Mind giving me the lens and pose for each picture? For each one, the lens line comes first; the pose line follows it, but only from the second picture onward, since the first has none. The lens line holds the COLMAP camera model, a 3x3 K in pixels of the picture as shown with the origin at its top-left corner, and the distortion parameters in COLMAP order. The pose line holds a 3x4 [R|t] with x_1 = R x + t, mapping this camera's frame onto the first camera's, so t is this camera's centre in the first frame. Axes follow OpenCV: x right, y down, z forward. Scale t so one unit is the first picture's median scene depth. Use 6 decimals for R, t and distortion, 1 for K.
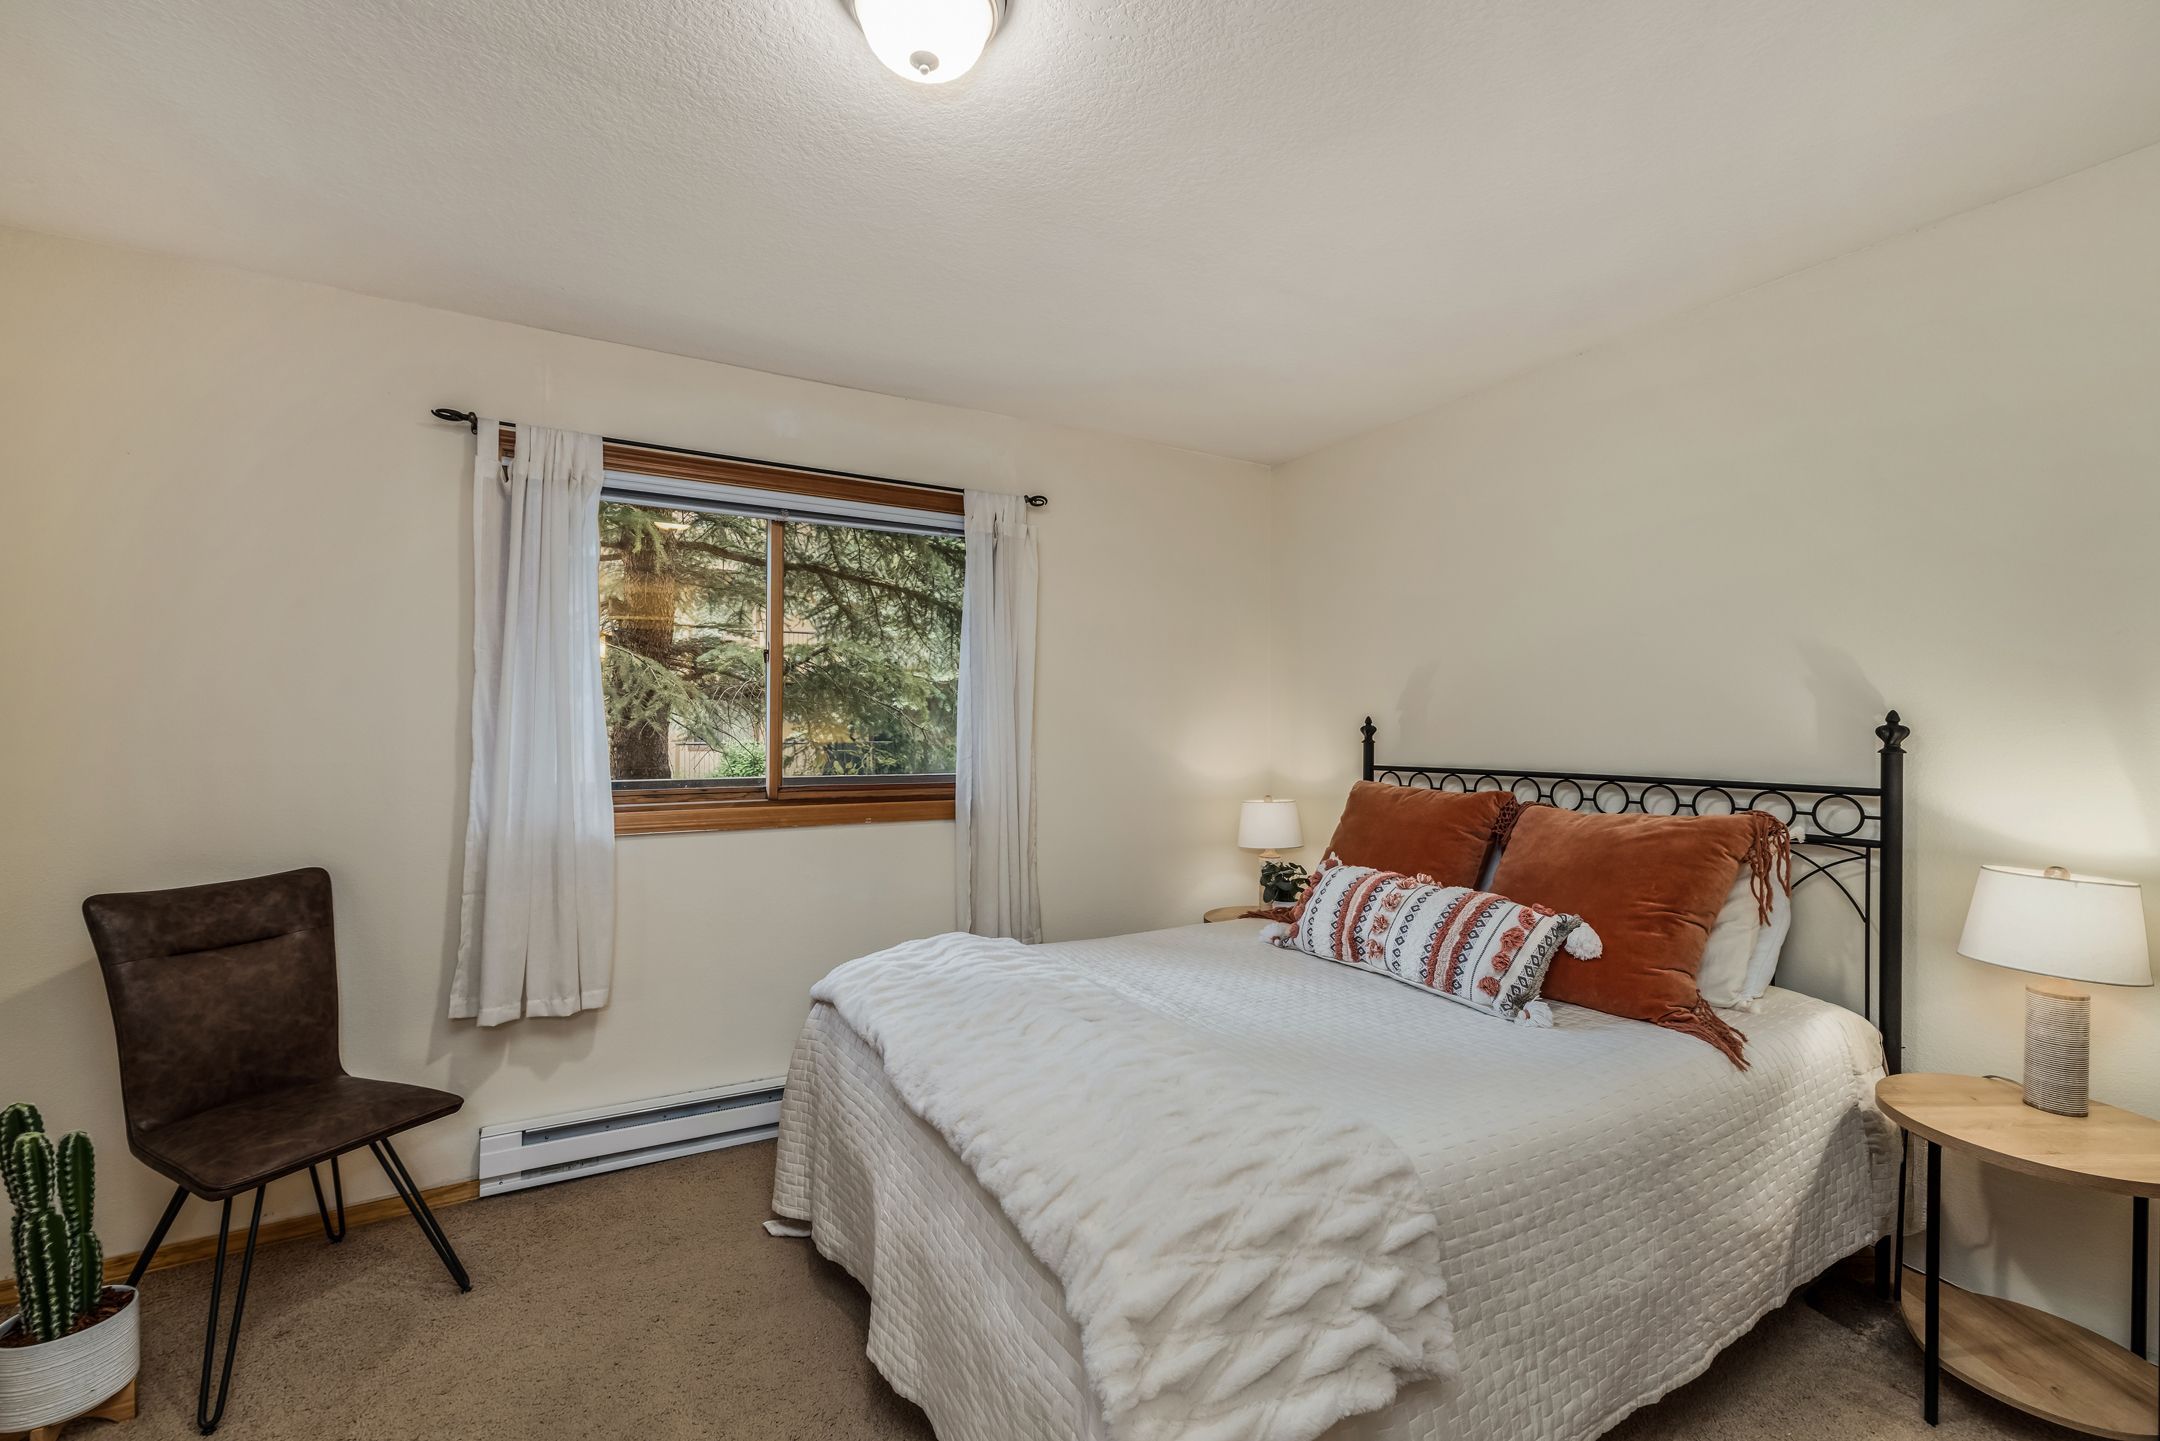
lens RADIAL K [[891.3, 0, 1098.9], [0, 891.3, 729.0], [0, 0, 1]] dist [-0.000803, 0.000063]
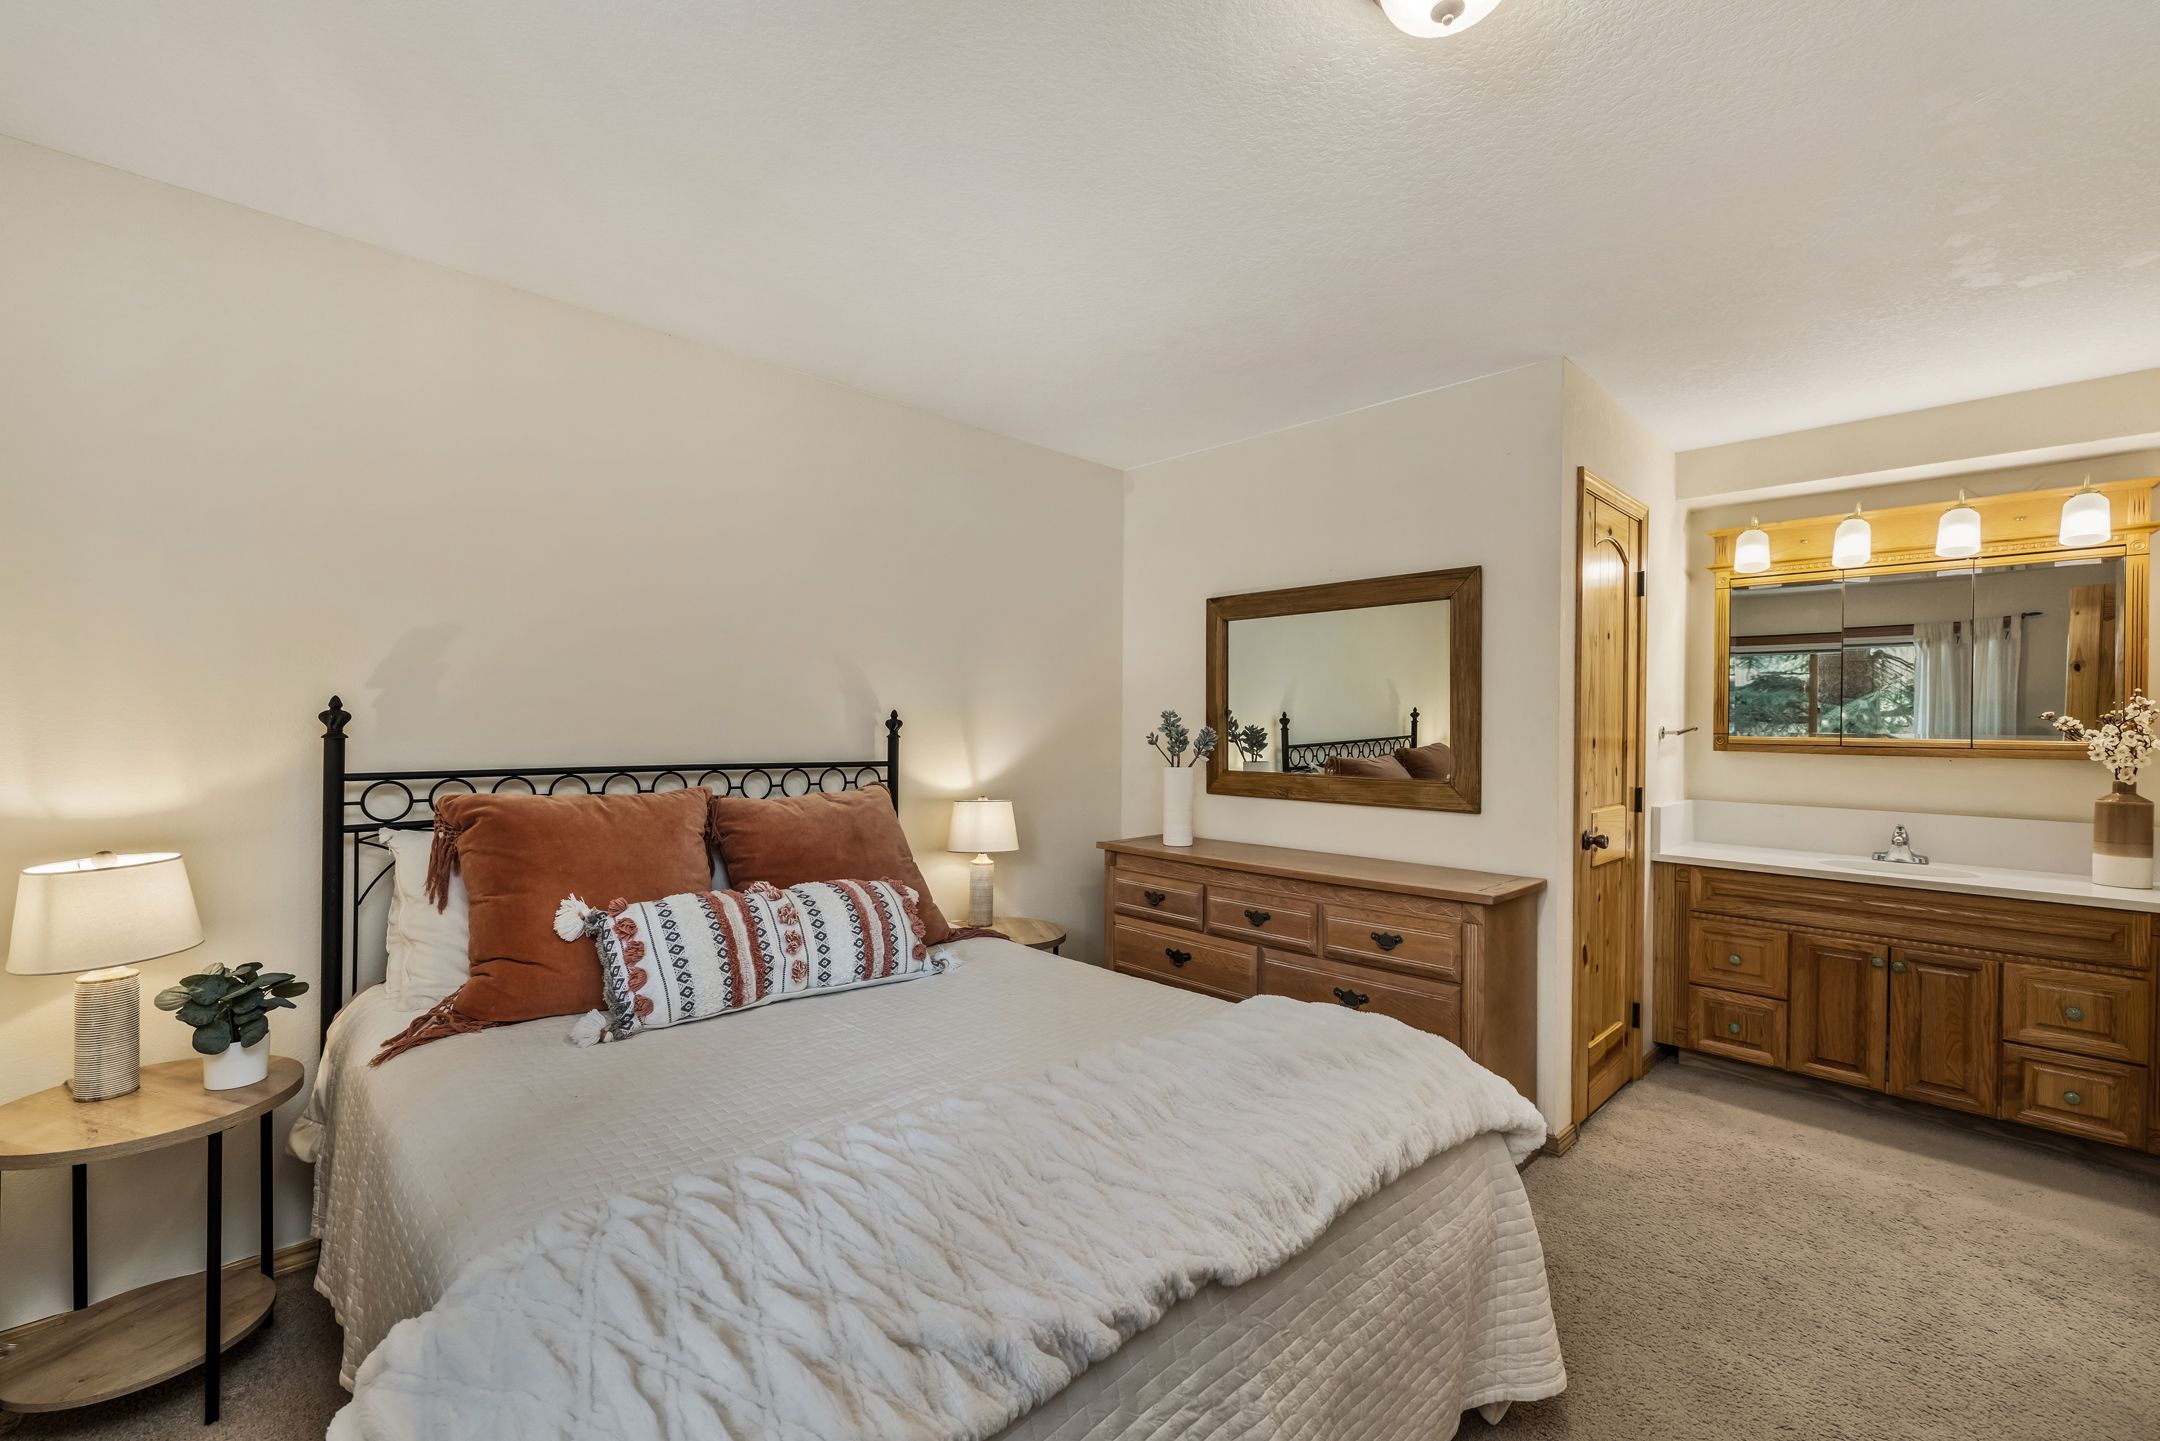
lens RADIAL K [[891.3, 0, 1066.4], [0, 891.3, 730.8], [0, 0, 1]] dist [-0.000803, 0.000063]
pose [[-0.203634, -0.011034, 0.978985, -0.616848], [-0.011806, 0.999891, 0.008814, -0.001657], [-0.978976, -0.009763, -0.203742, 0.936102]]
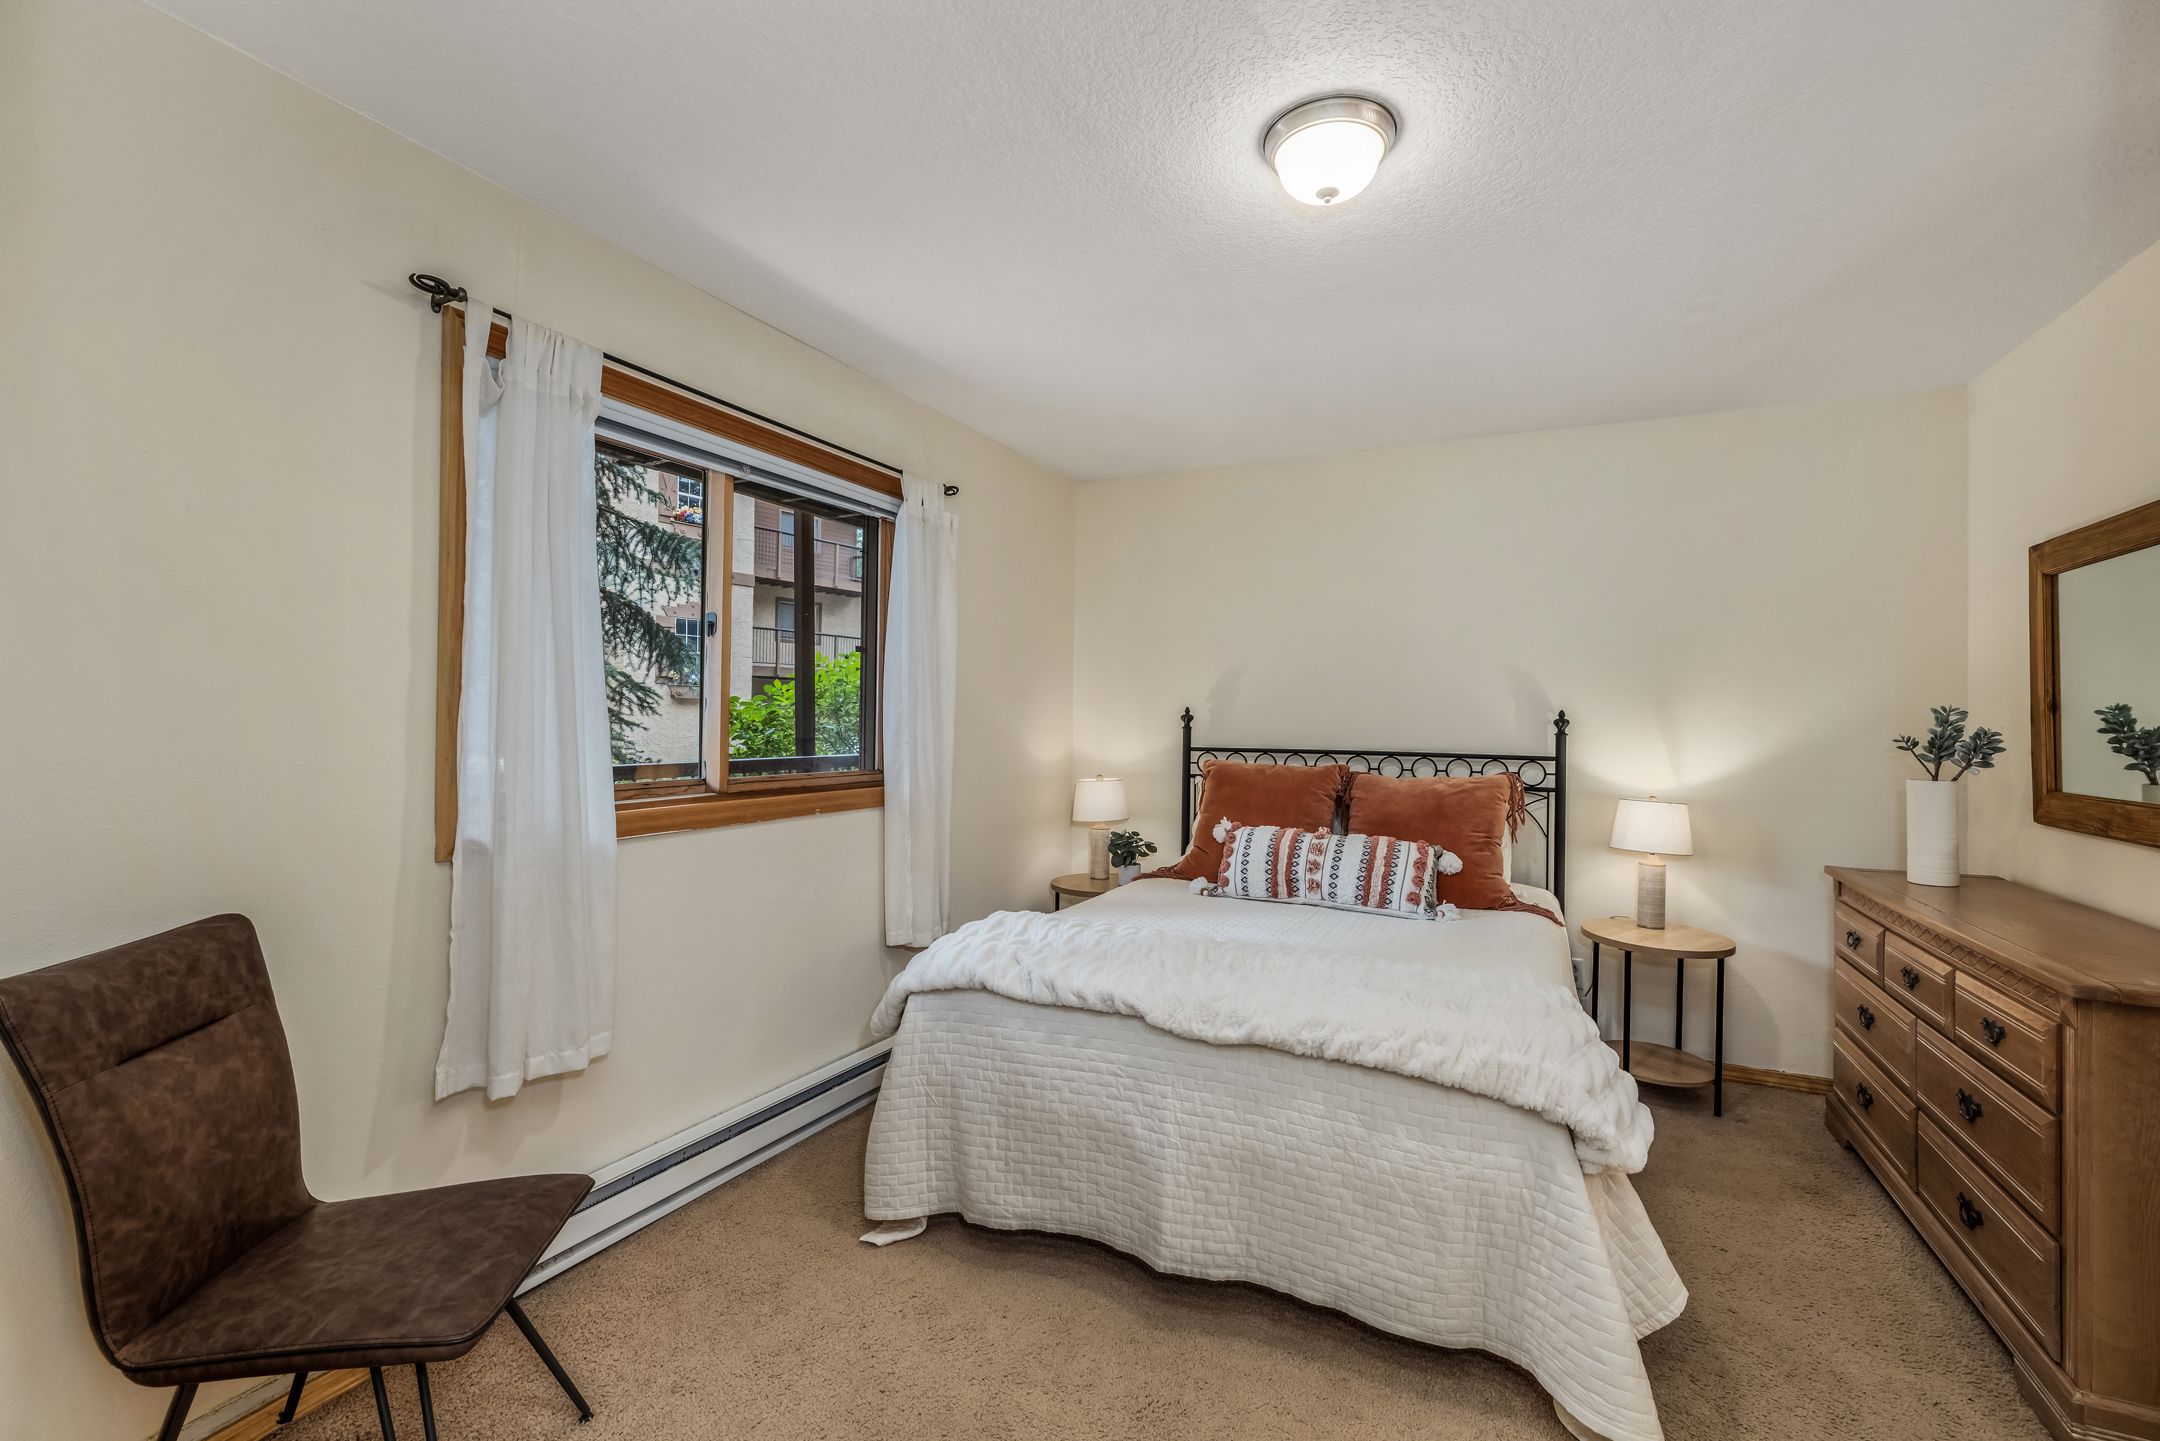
lens RADIAL K [[891.3, 0, 1115.4], [0, 891.3, 711.7], [0, 0, 1]] dist [-0.000803, 0.000063]
pose [[0.830213, 0.011078, 0.557337, -0.683590], [-0.010114, 0.999937, -0.004811, -0.001145], [-0.557355, -0.001643, 0.830273, 0.066683]]
